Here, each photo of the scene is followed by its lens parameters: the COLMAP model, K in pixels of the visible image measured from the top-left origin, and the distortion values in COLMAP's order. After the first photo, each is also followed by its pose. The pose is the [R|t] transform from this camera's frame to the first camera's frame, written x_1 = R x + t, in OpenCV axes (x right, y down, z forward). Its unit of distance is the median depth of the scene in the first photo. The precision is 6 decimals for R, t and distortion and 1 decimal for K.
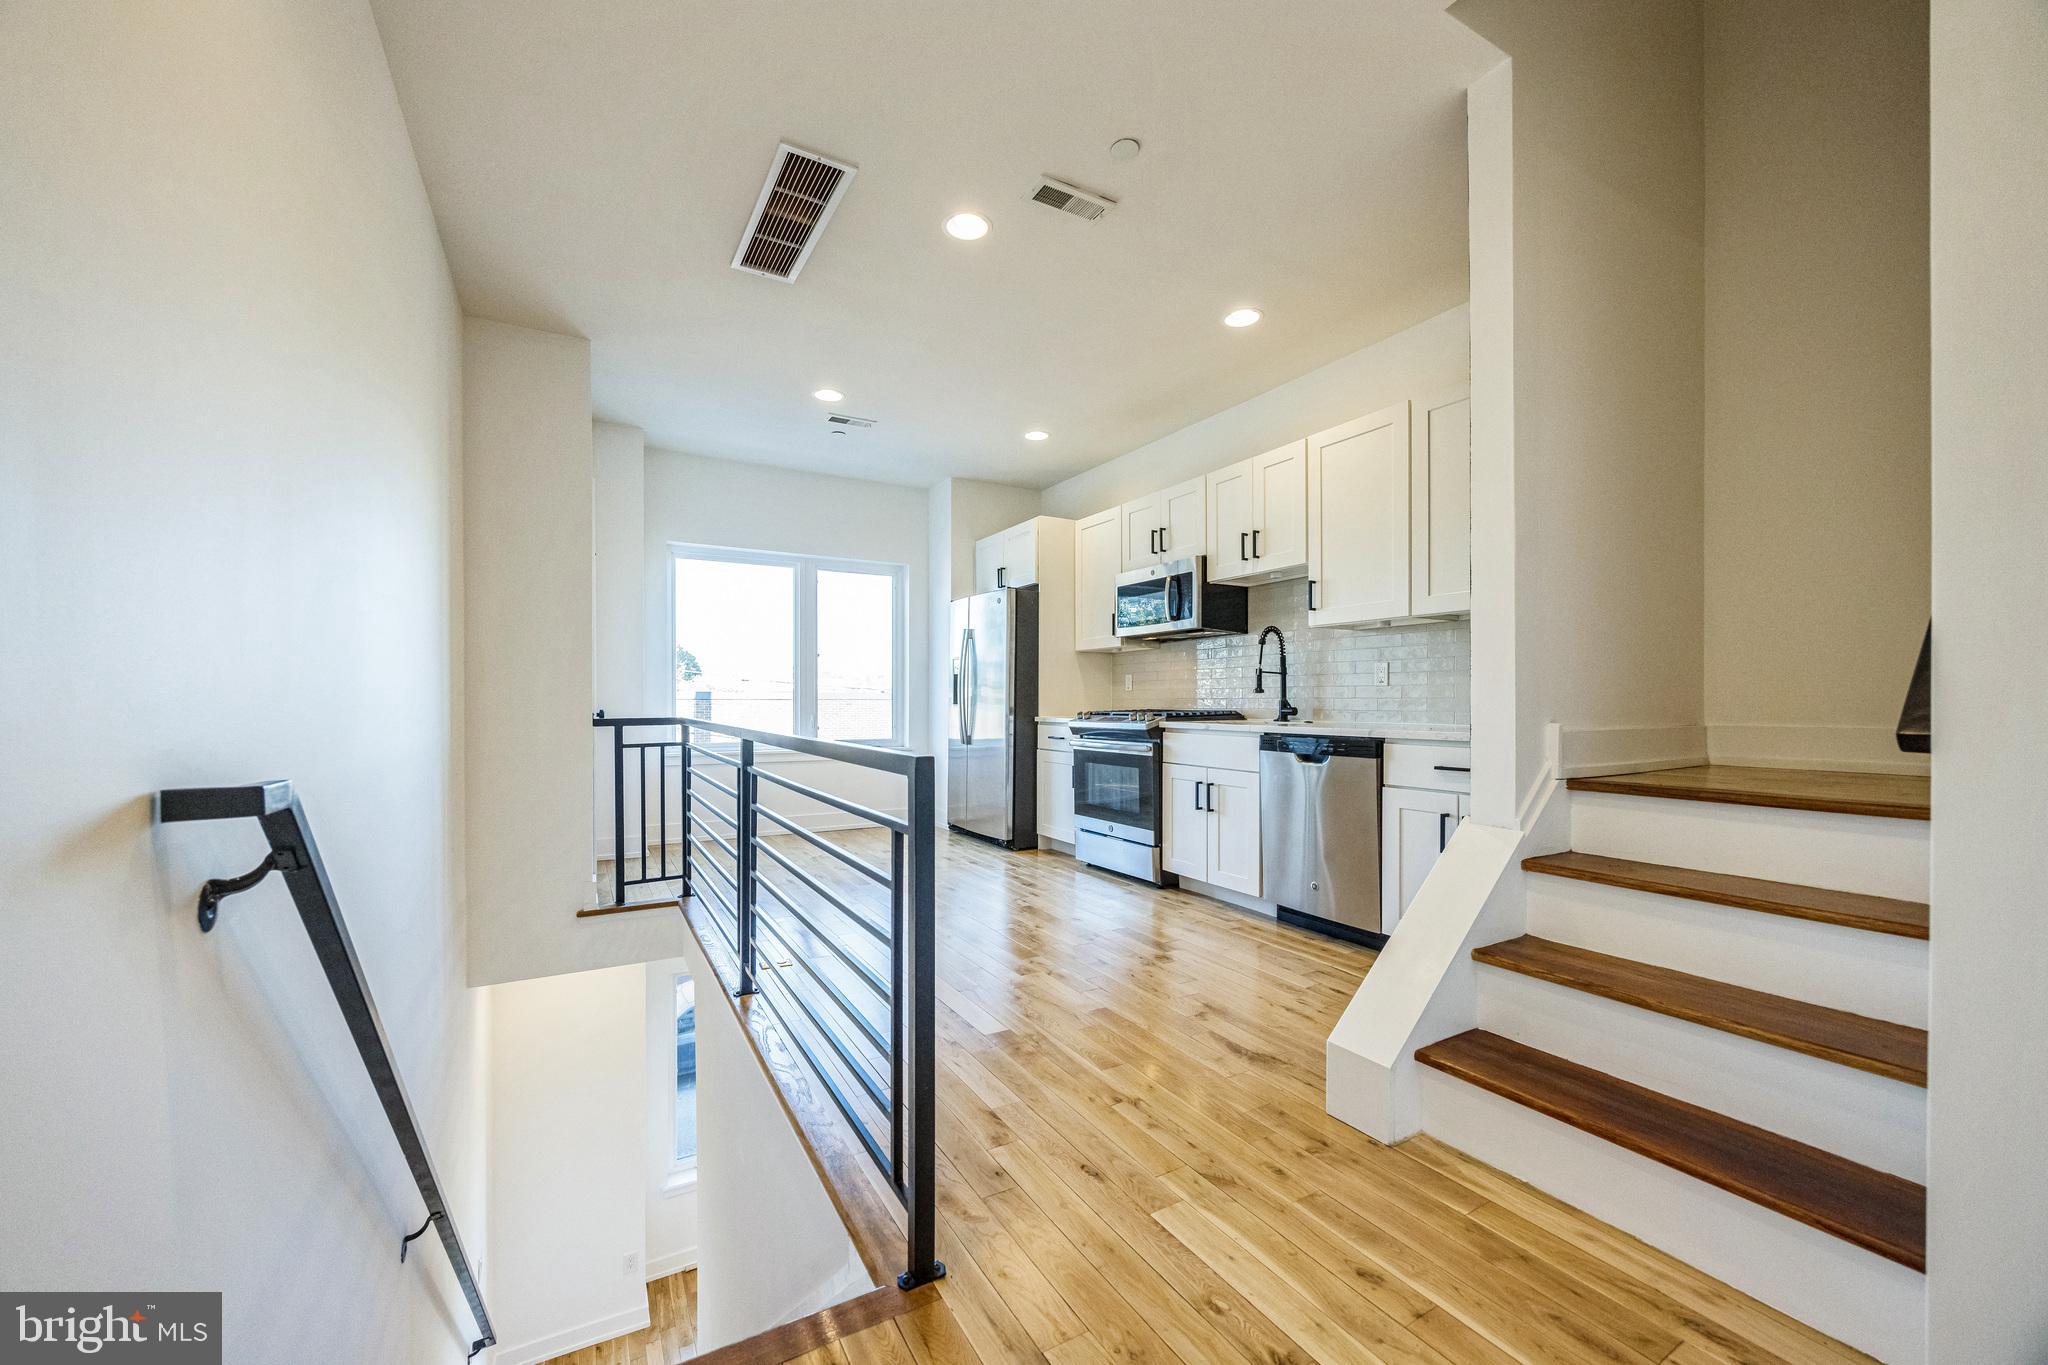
lens RADIAL K [[778.1, 0, 1023.5], [0, 778.1, 715.1], [0, 0, 1]] dist [-0.003093, -0.000461]
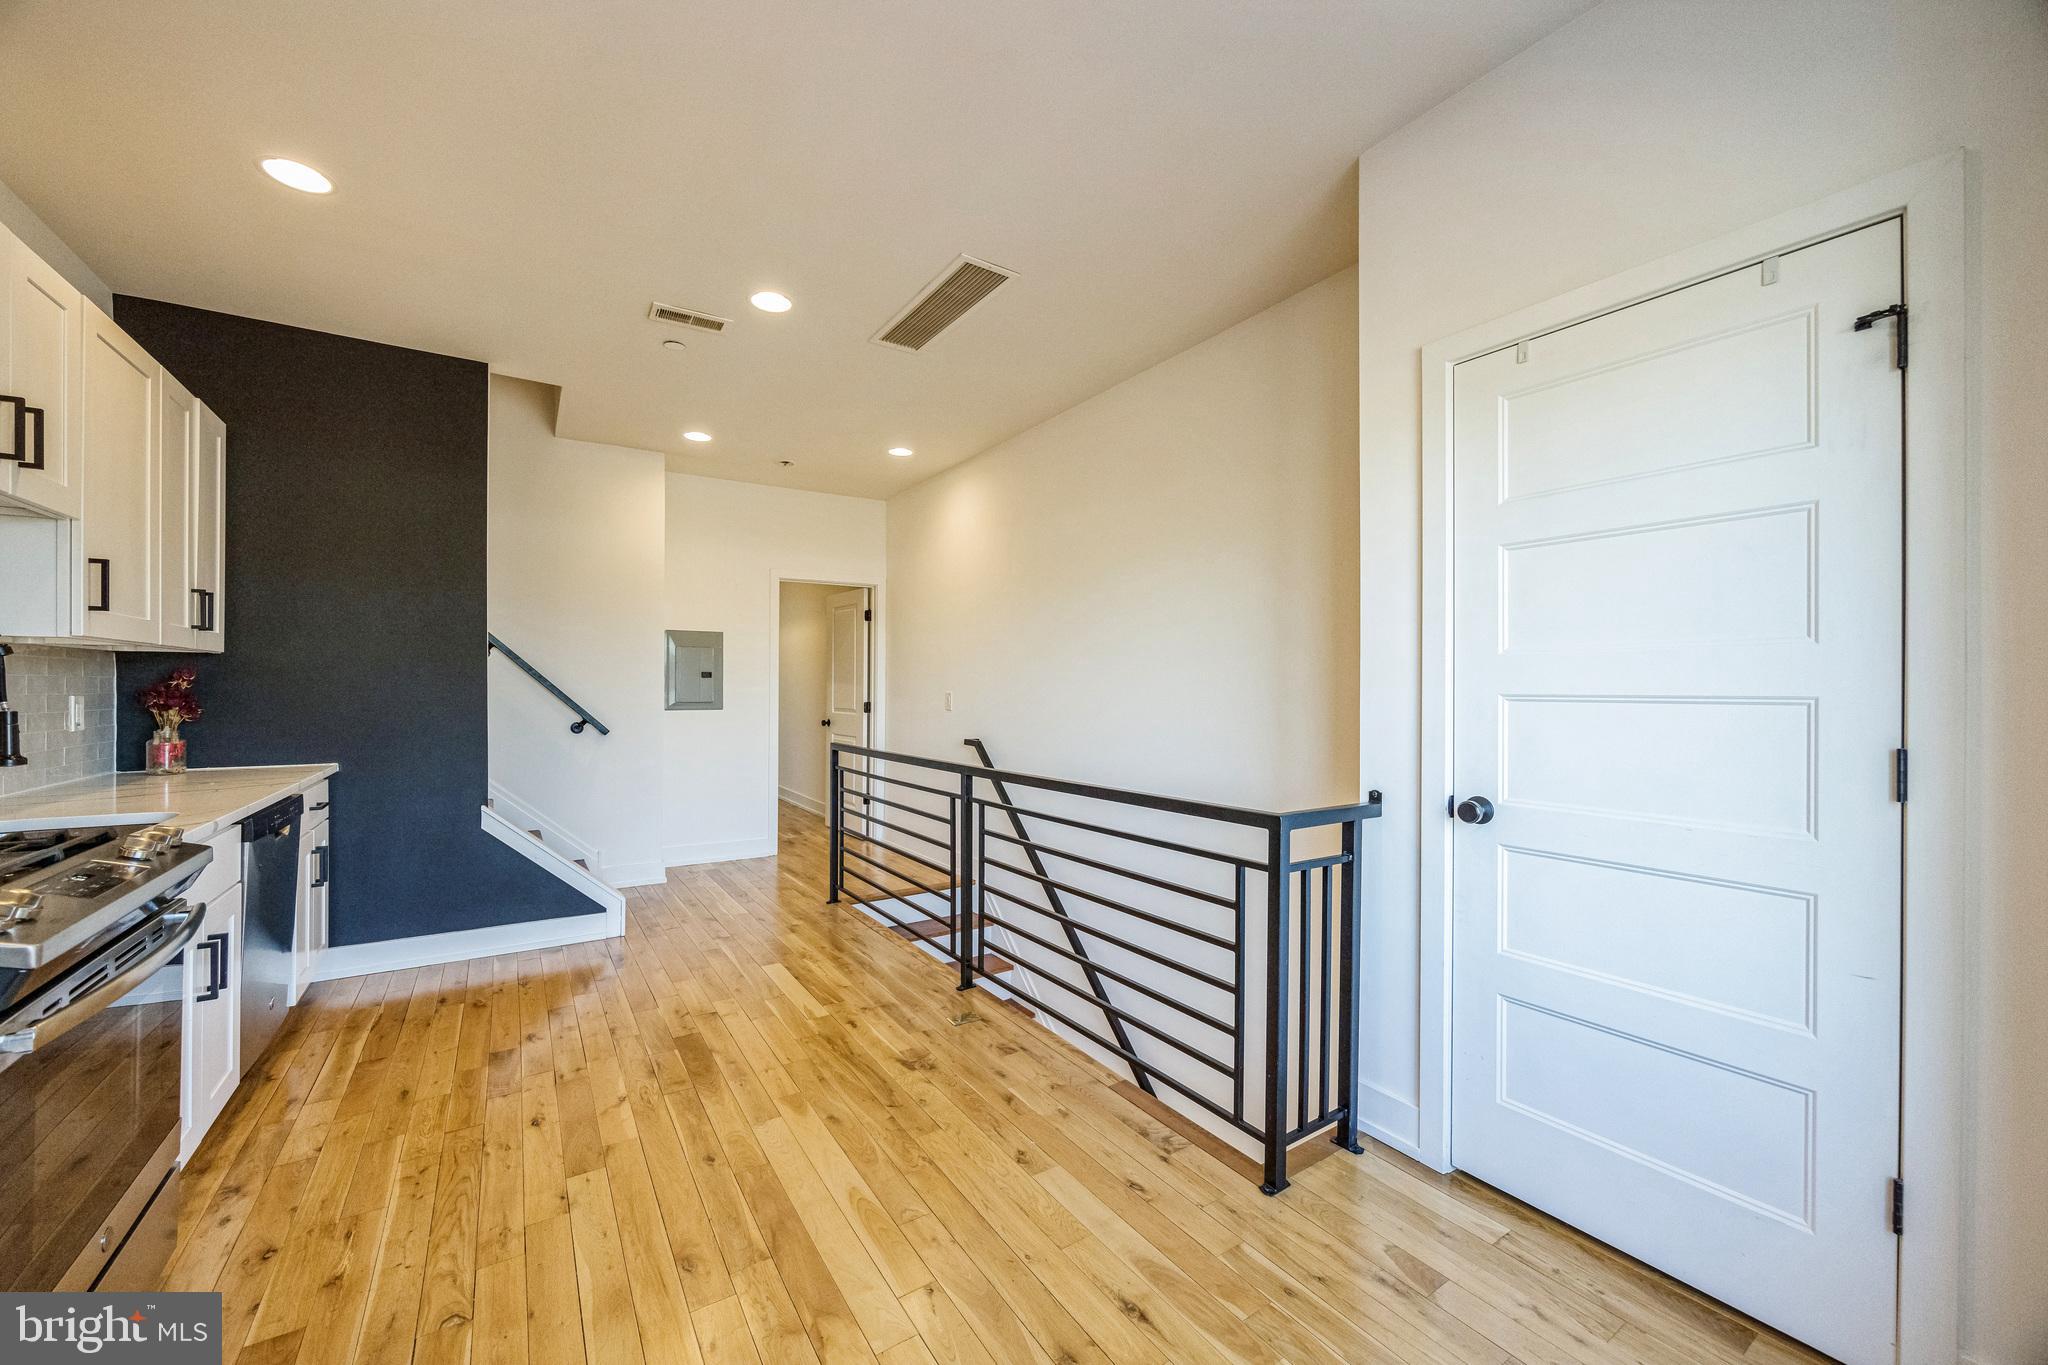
lens RADIAL K [[778.1, 0, 1010.2], [0, 778.1, 686.2], [0, 0, 1]] dist [-0.003093, -0.000461]
pose [[-0.999027, -0.001734, -0.044067, -0.255539], [-0.002595, 0.999807, 0.019493, -0.086418], [0.044024, 0.019589, -0.998838, 1.509088]]
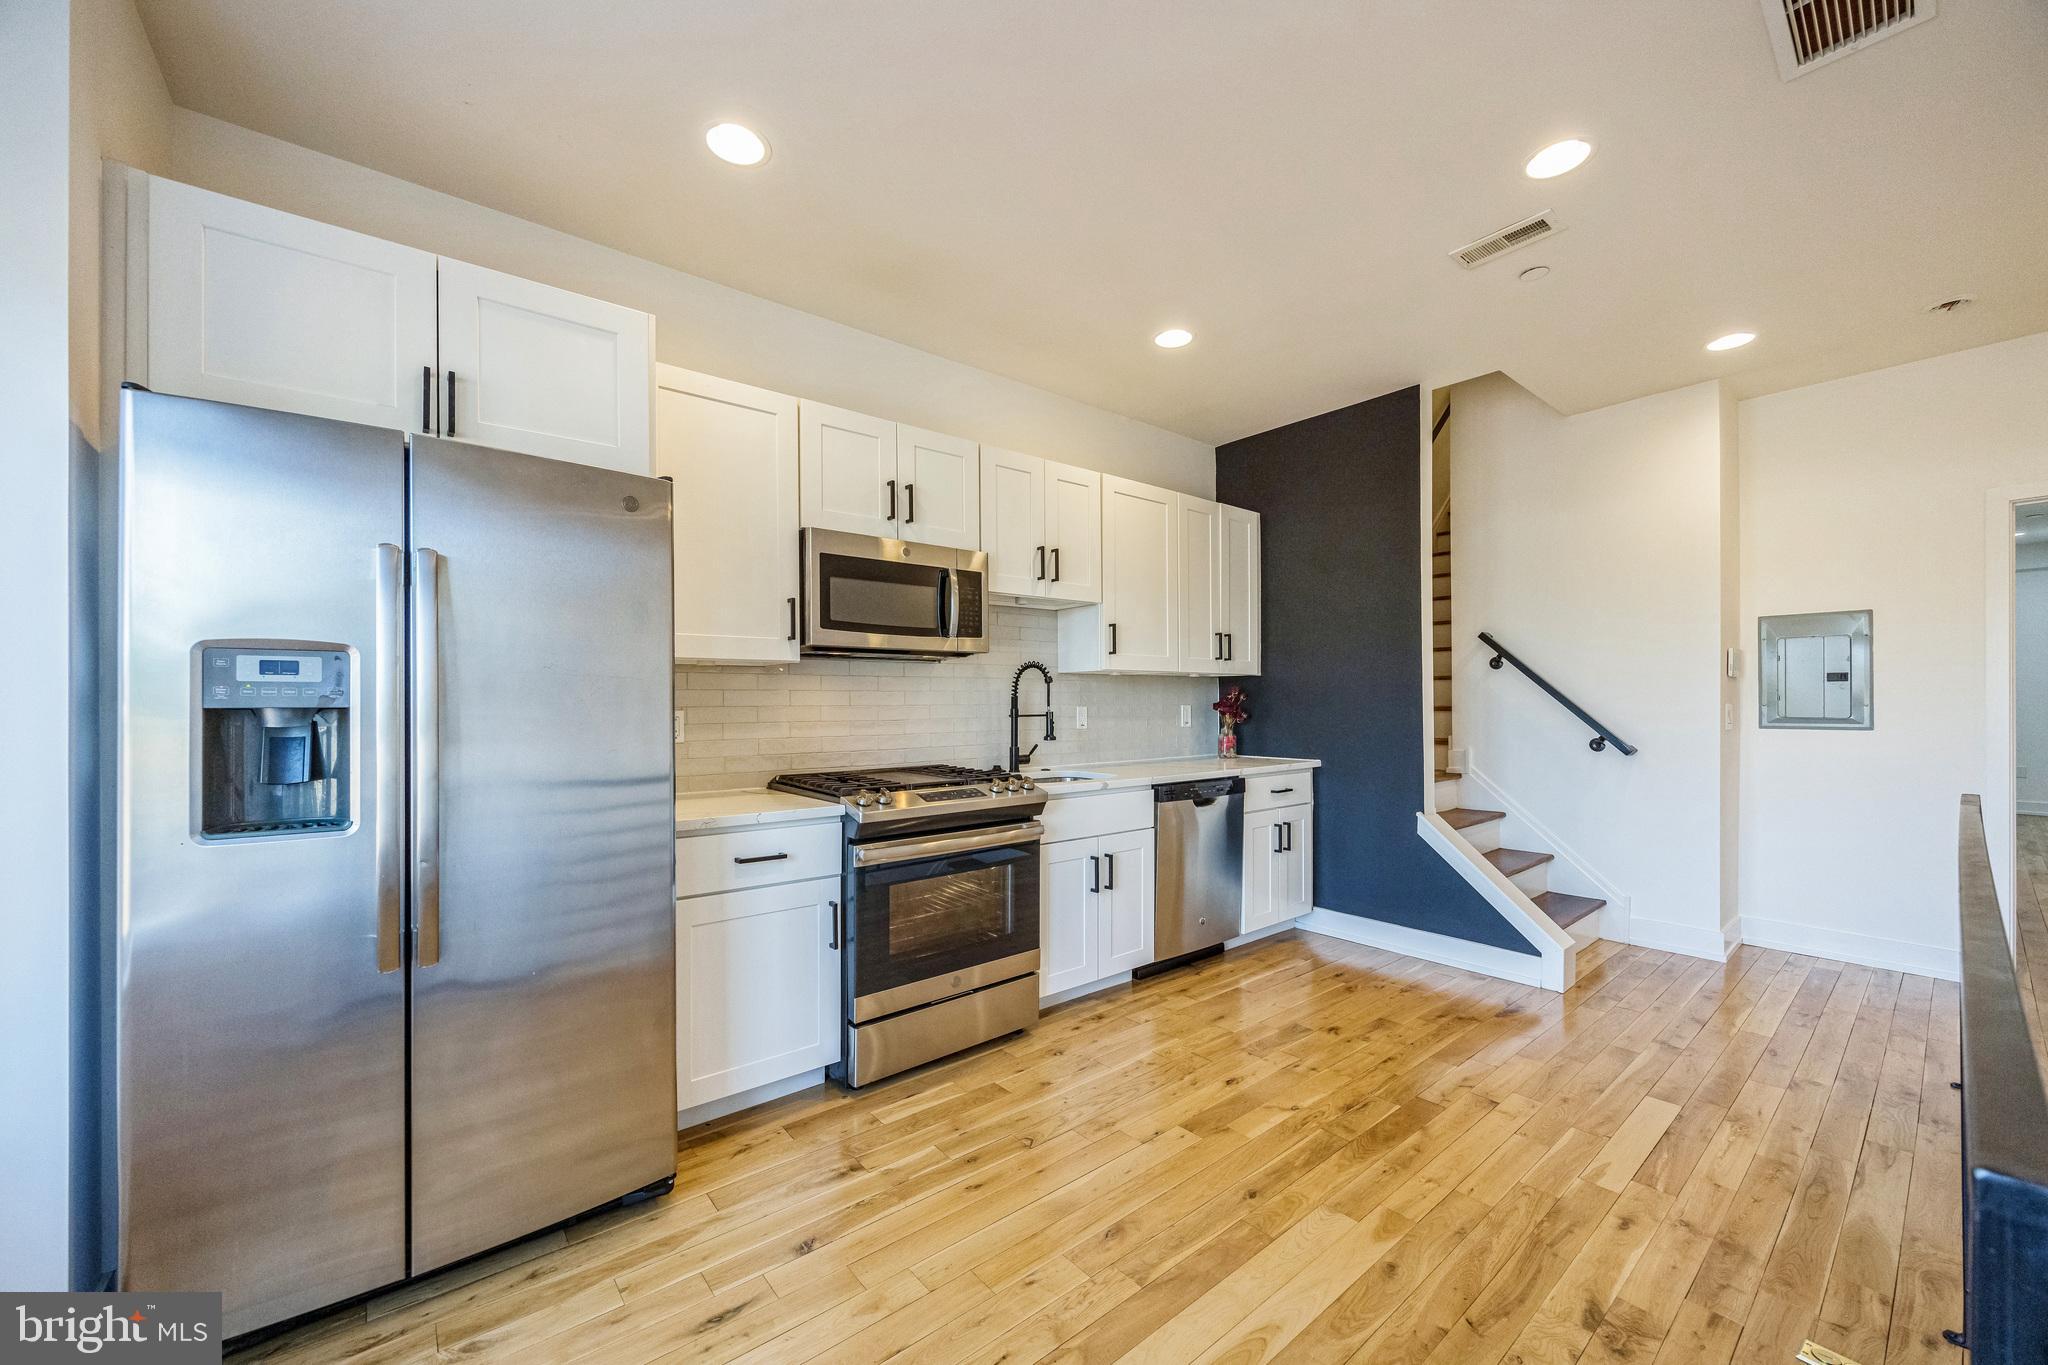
lens RADIAL K [[778.1, 0, 1011.4], [0, 778.1, 704.0], [0, 0, 1]] dist [-0.003093, -0.000461]
pose [[-0.151597, 0.000890, 0.988442, -0.541375], [0.024184, 0.999704, 0.002809, -0.072995], [-0.988146, 0.024331, -0.151574, 1.200546]]
